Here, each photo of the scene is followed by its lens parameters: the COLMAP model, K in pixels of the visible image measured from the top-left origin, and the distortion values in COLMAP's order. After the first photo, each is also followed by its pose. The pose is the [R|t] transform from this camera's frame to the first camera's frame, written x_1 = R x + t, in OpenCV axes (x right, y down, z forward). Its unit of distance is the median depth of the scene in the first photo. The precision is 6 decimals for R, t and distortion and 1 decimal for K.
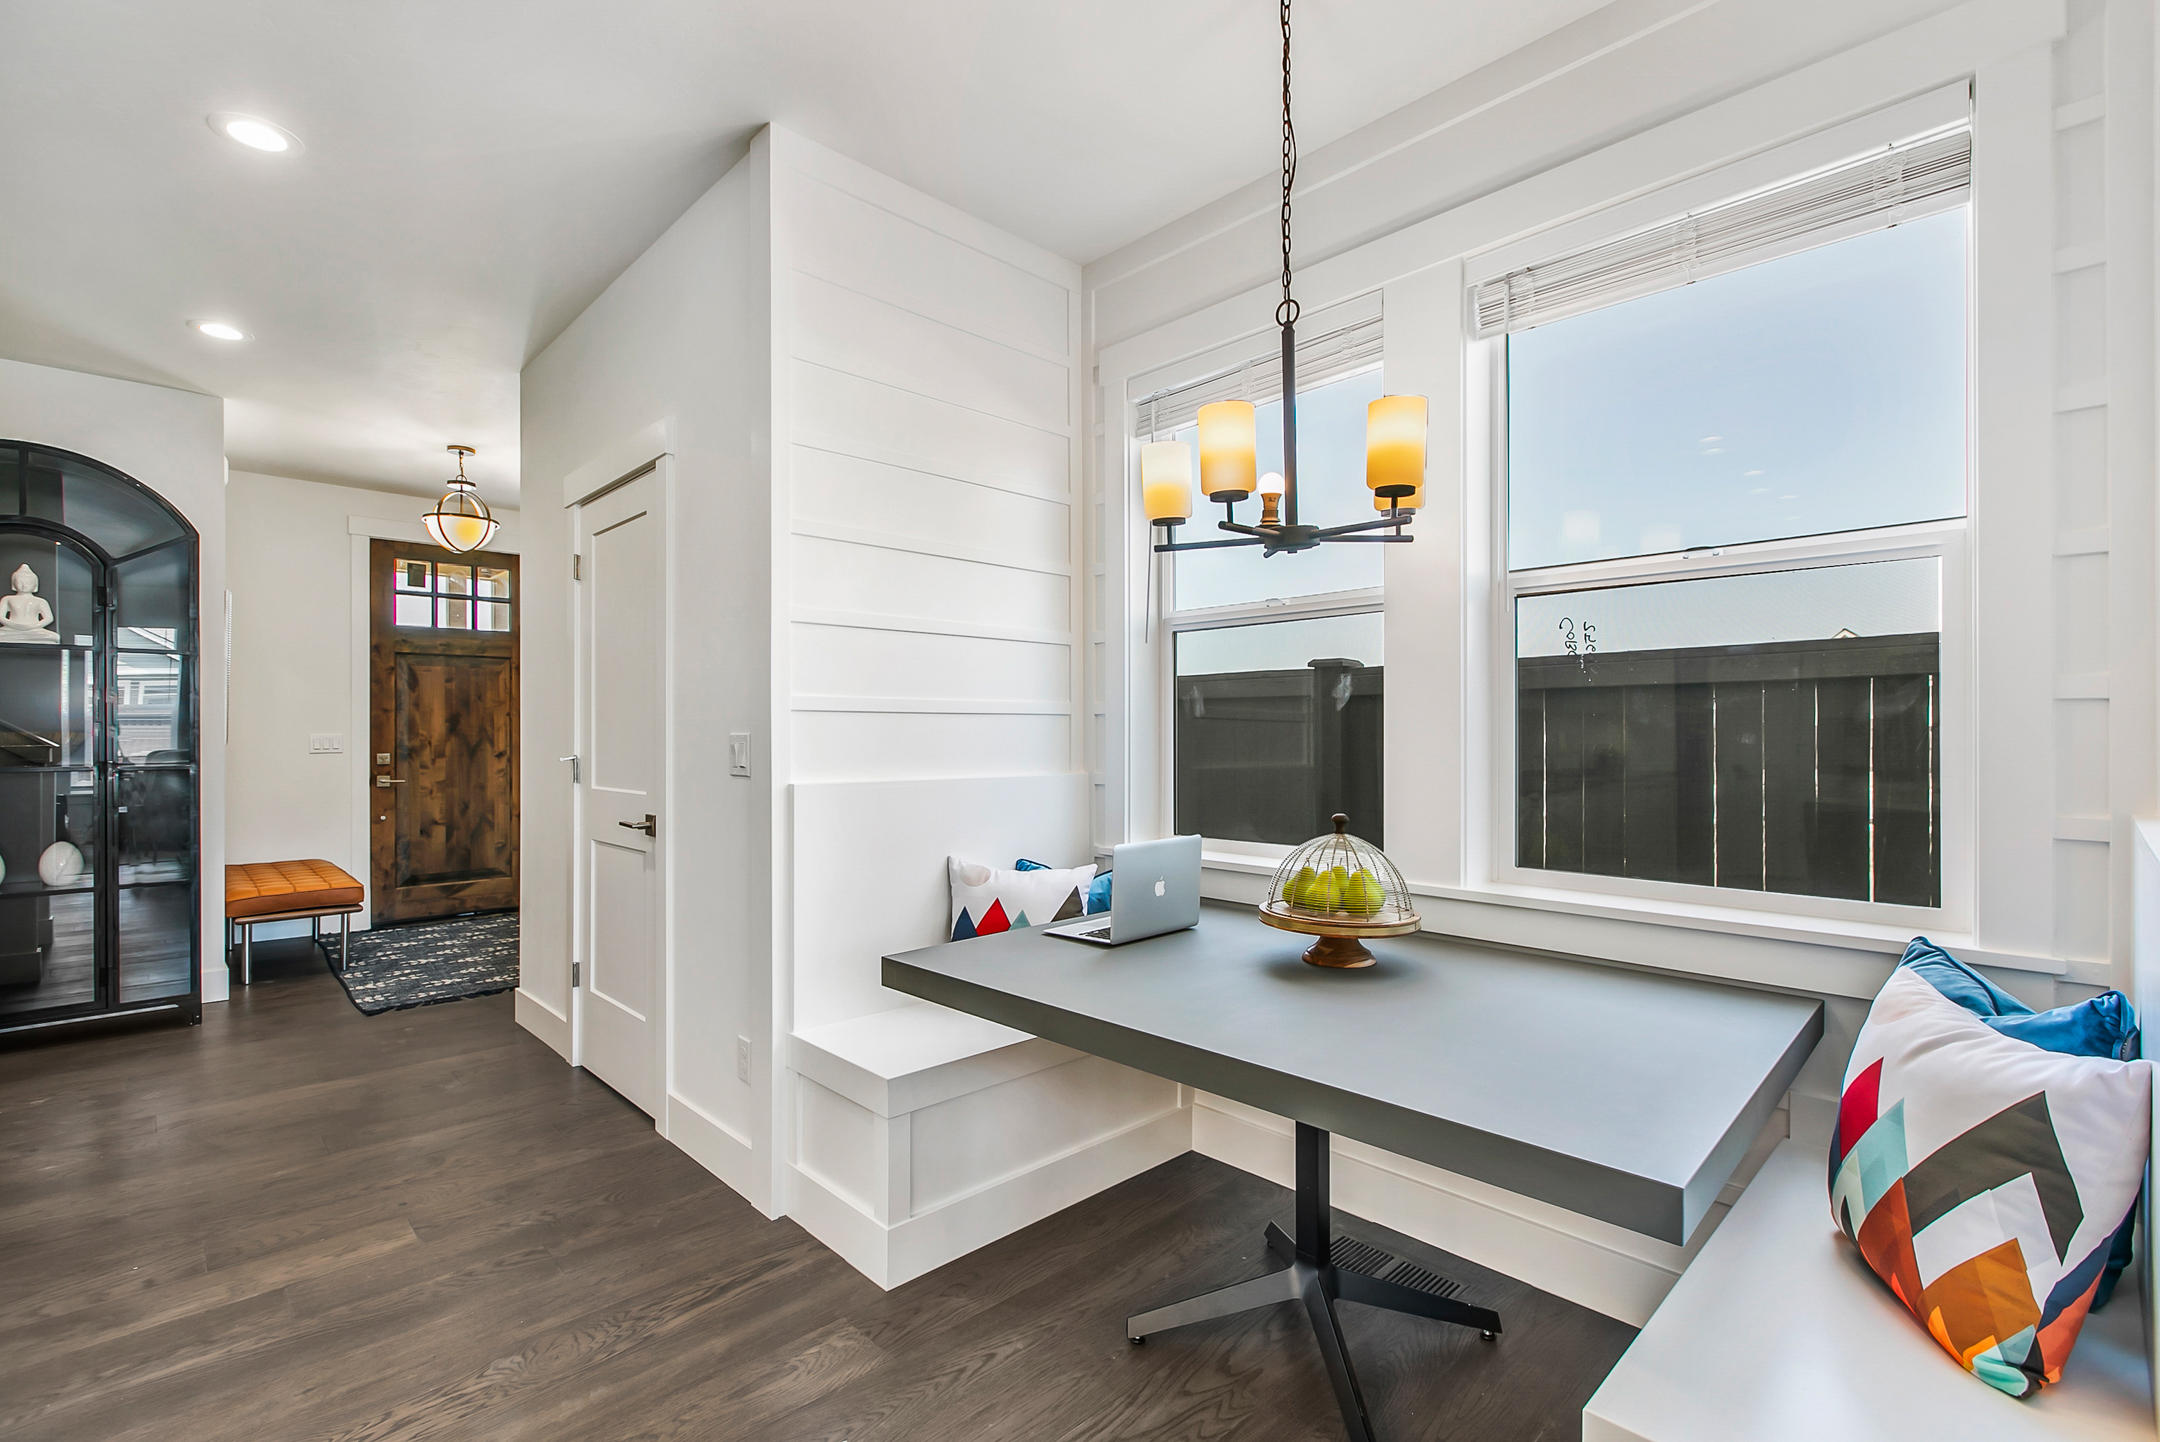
lens RADIAL K [[968.8, 0, 1073.4], [0, 968.8, 730.9], [0, 0, 1]] dist [-0.001229, 0.000220]
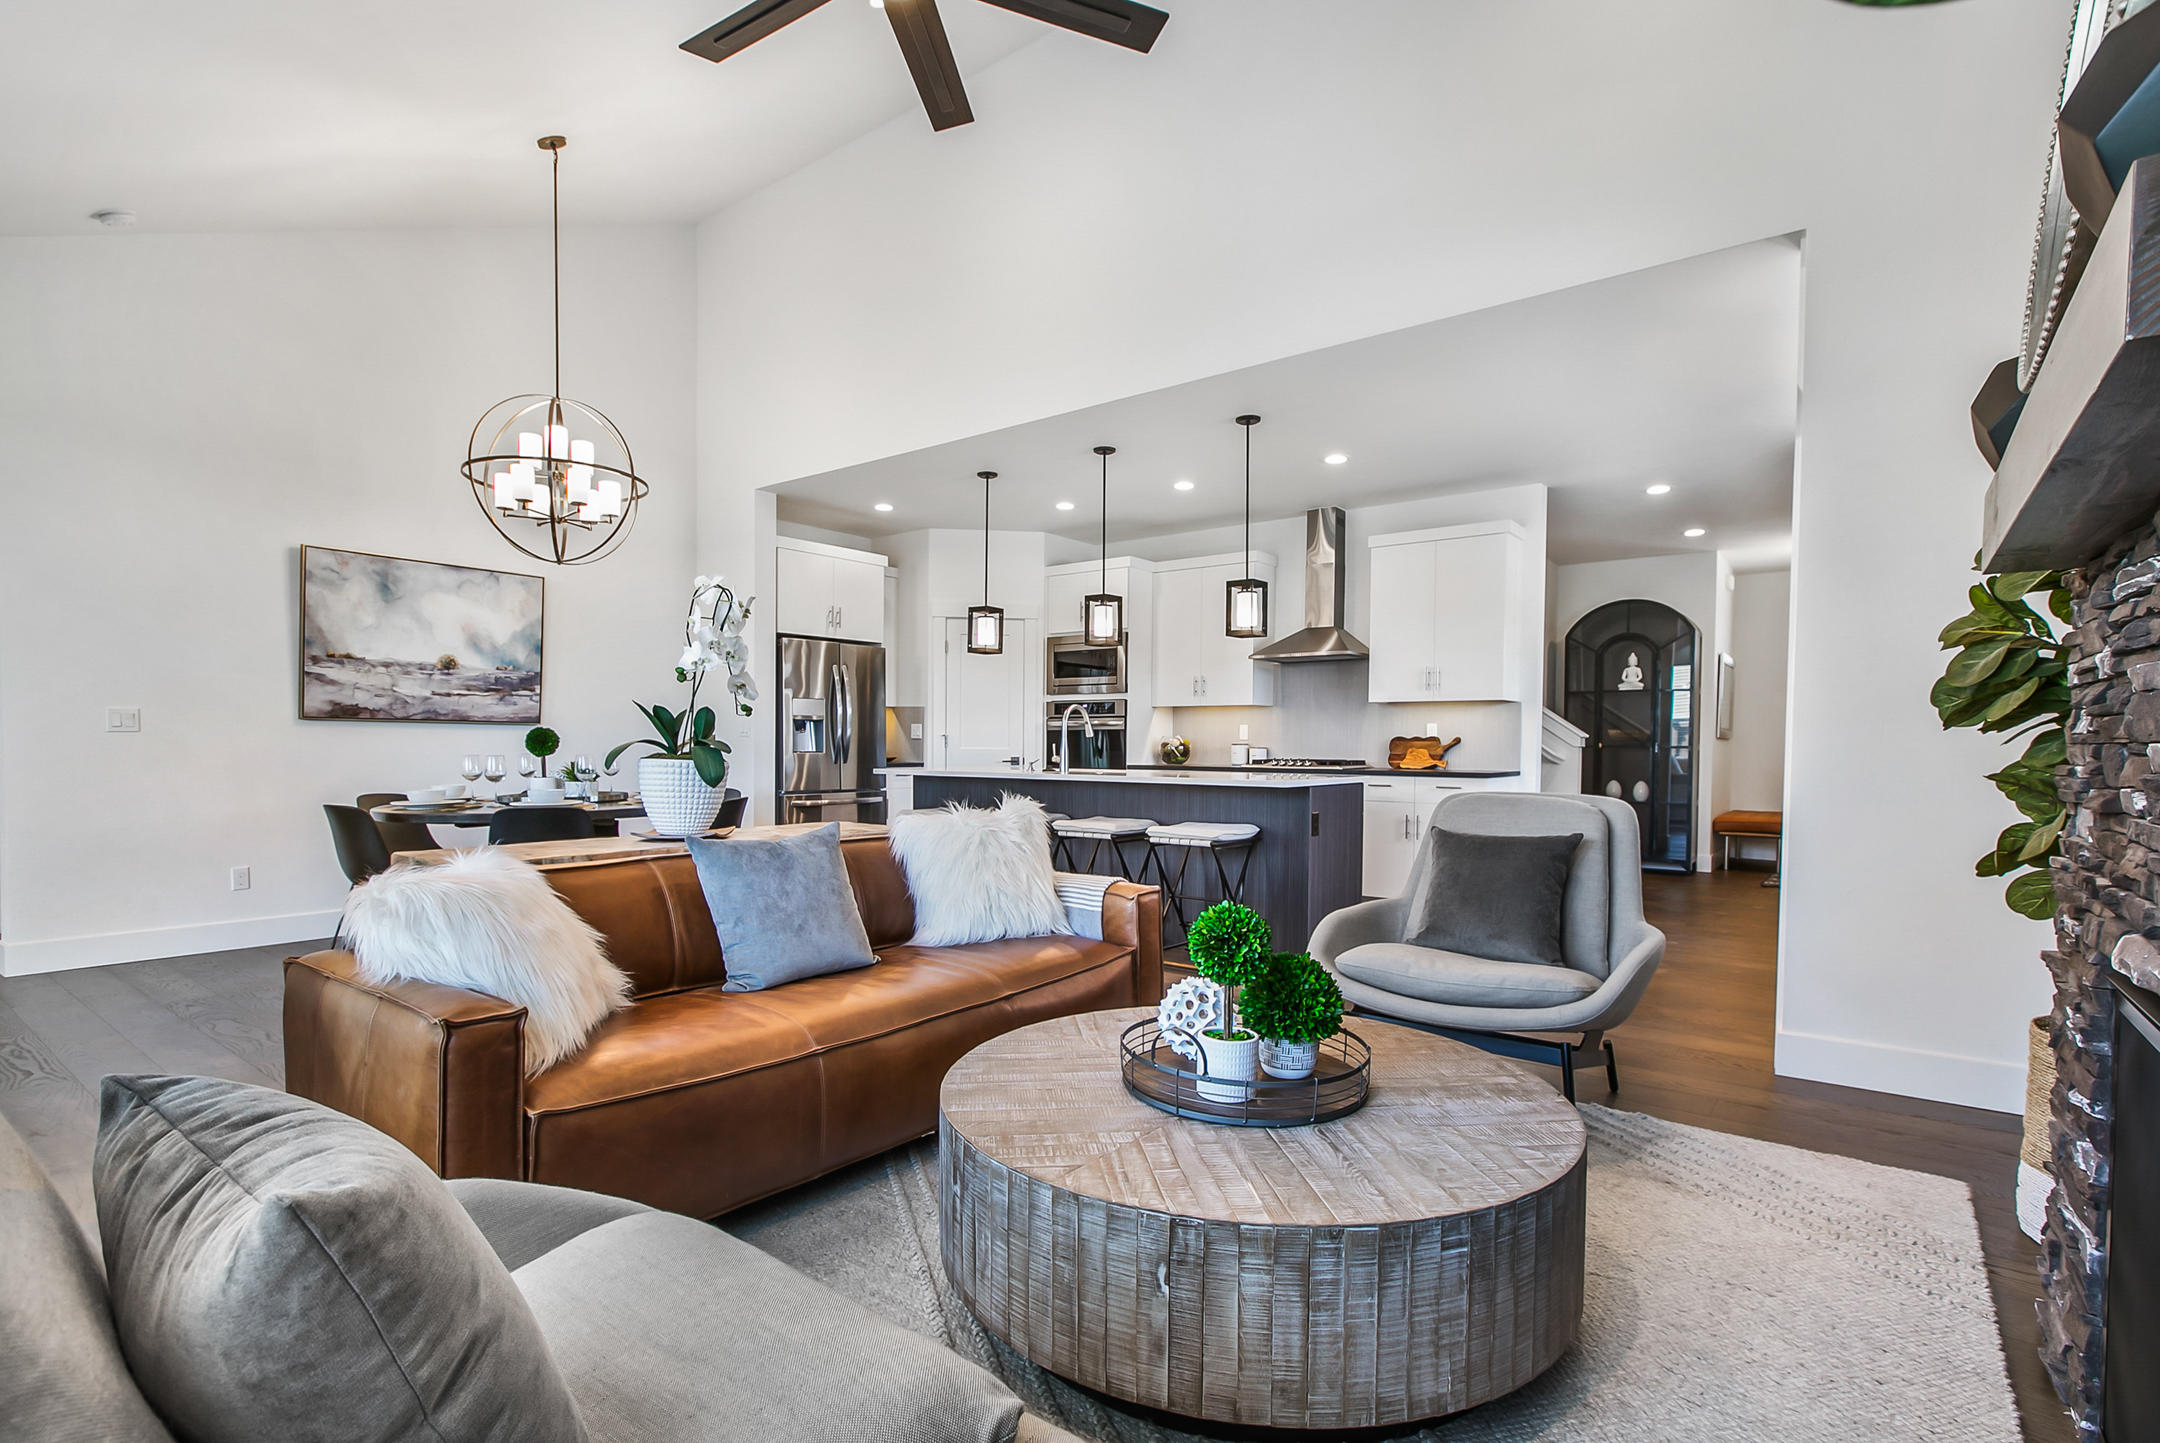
lens RADIAL K [[1021.3, 0, 1088.3], [0, 1021.3, 774.5], [0, 0, 1]] dist [0.000474, 0.000183]
pose [[0.150107, 0.032038, -0.988151, 1.489230], [-0.003375, 0.999486, 0.031893, 0.045870], [0.988664, -0.001453, 0.150138, -0.813976]]
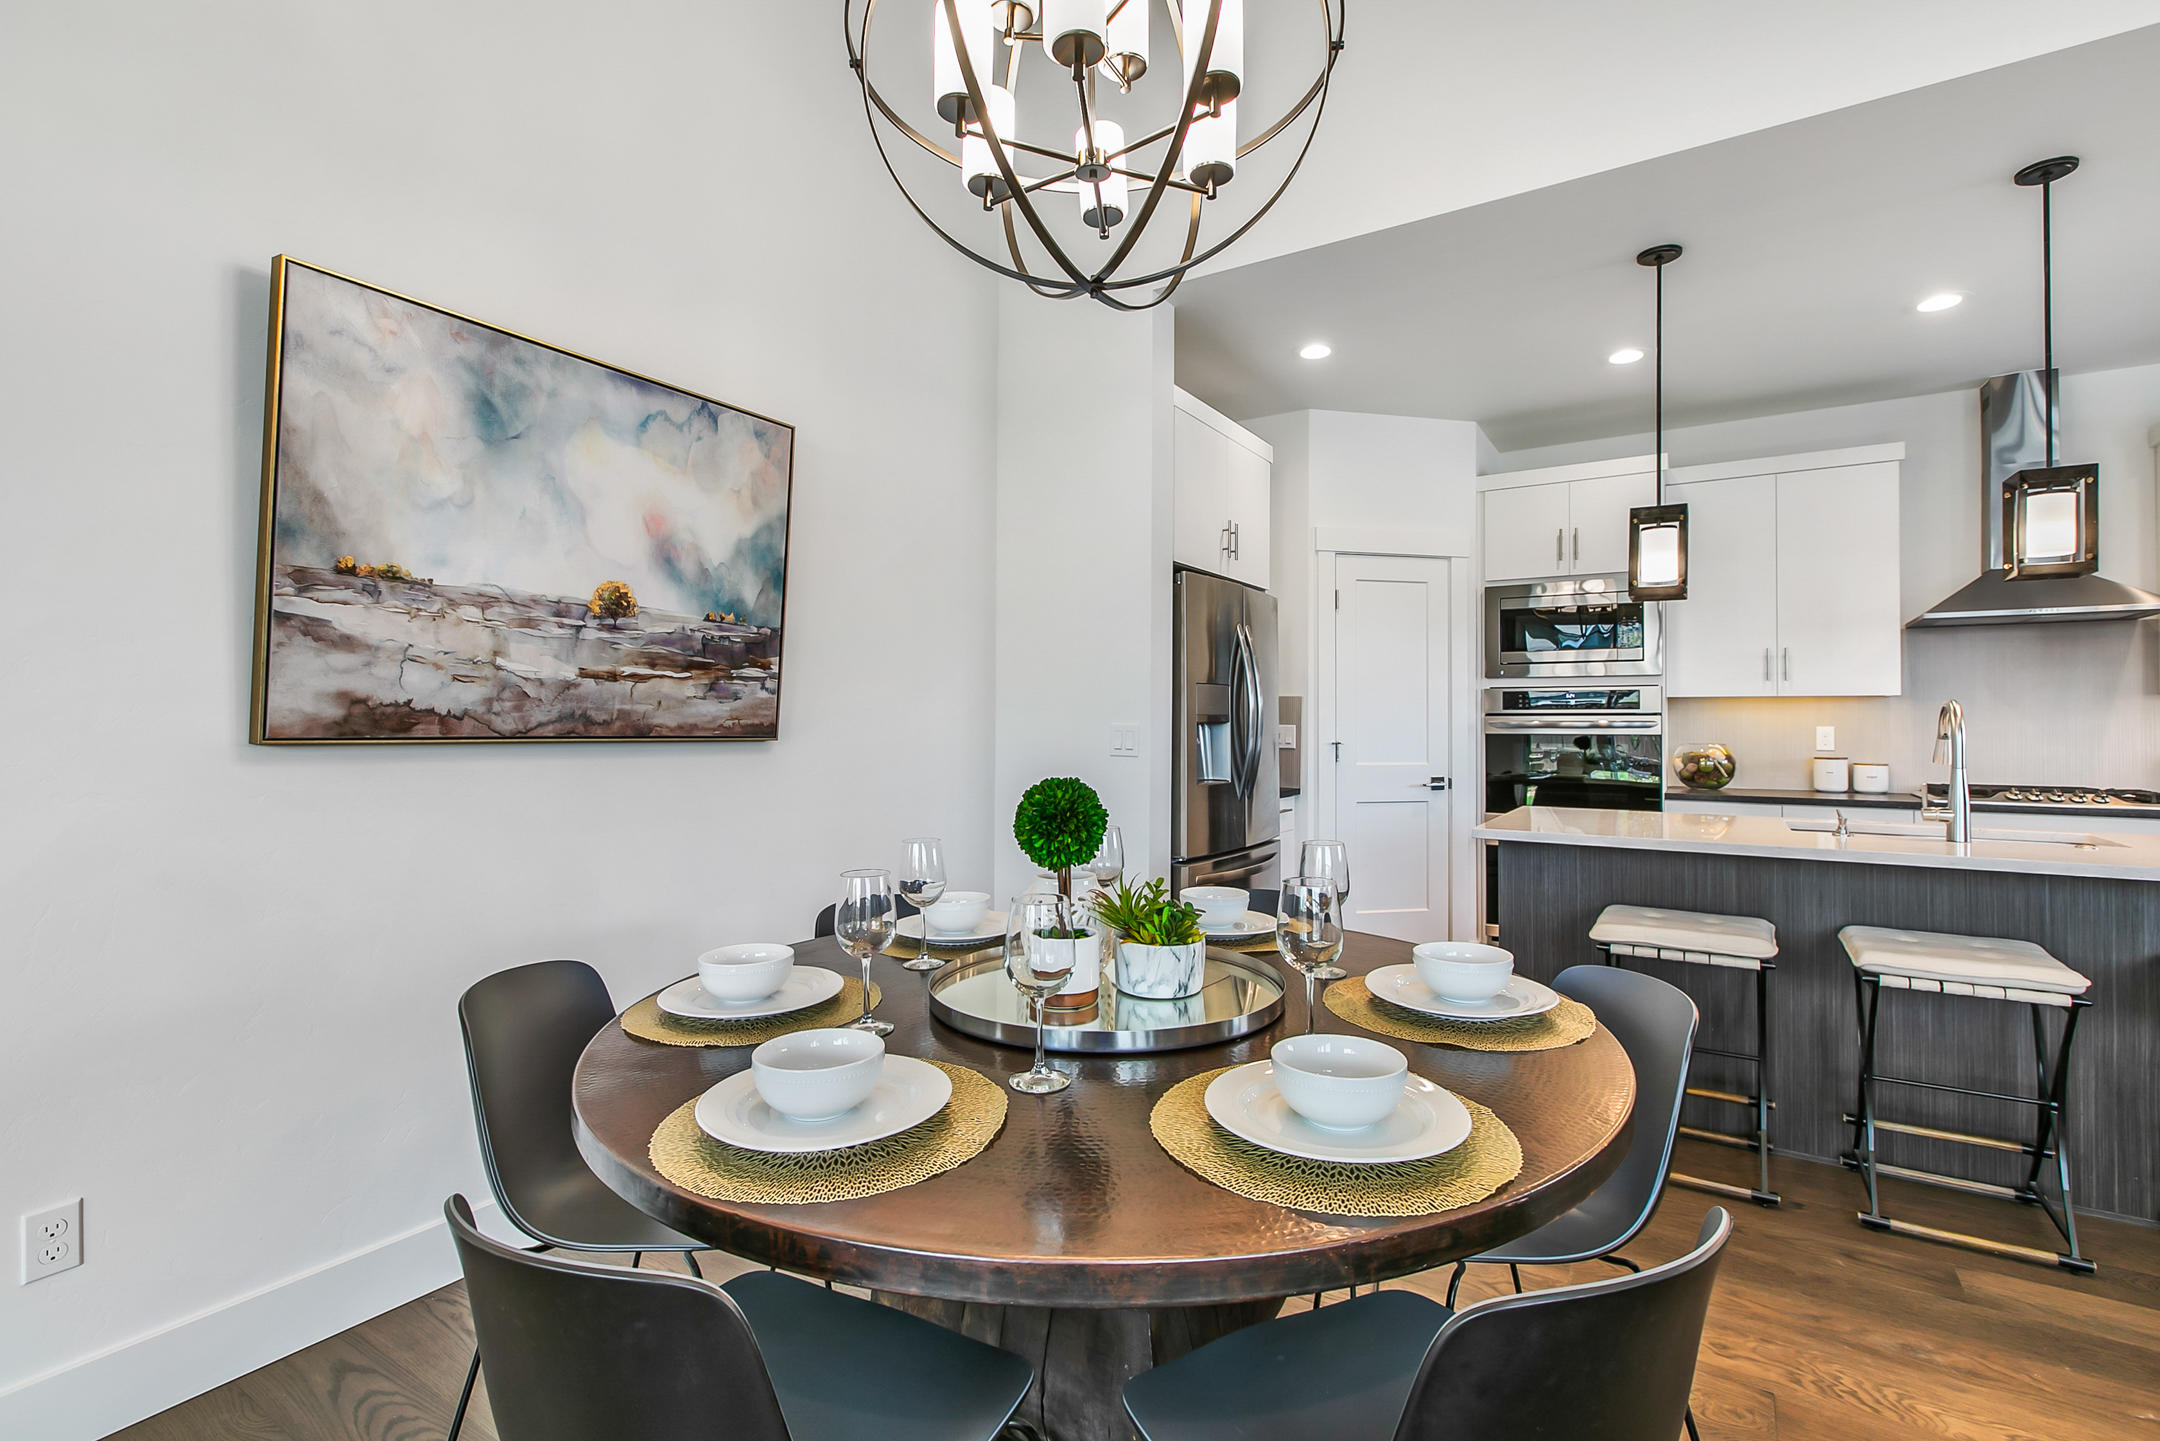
lens RADIAL K [[981.9, 0, 1078.6], [0, 981.9, 713.5], [0, 0, 1]] dist [-0.000318, 0.000363]
pose [[0.237673, -0.007476, -0.971317, 0.053254], [-0.001604, 0.999966, -0.008089, -0.011503], [0.971344, 0.003481, 0.237652, -1.659062]]
